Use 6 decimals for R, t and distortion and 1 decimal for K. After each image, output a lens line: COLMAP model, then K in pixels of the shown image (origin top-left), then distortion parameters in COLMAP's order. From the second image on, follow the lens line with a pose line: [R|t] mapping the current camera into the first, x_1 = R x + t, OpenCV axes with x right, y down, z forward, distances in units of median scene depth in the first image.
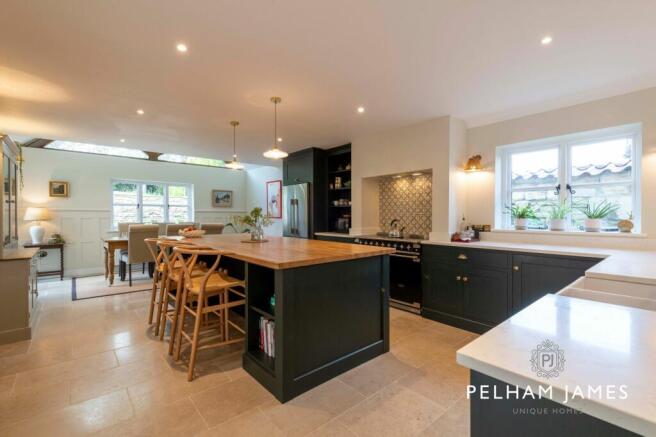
lens RADIAL K [[294.6, 0, 328.0], [0, 294.6, 218.5], [0, 0, 1]] dist [0.000611, -0.000024]
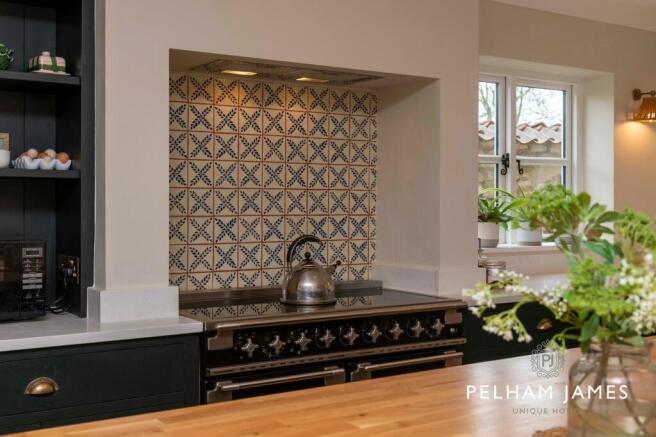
lens RADIAL K [[801.0, 0, 328.0], [0, 801.0, 218.5], [0, 0, 1]] dist [0.020962, 0.026351]
pose [[0.124108, -0.012473, 0.992190, -0.506065], [0.008986, 0.999894, 0.011446, -0.021252], [-0.992228, 0.007495, 0.124207, 0.916074]]
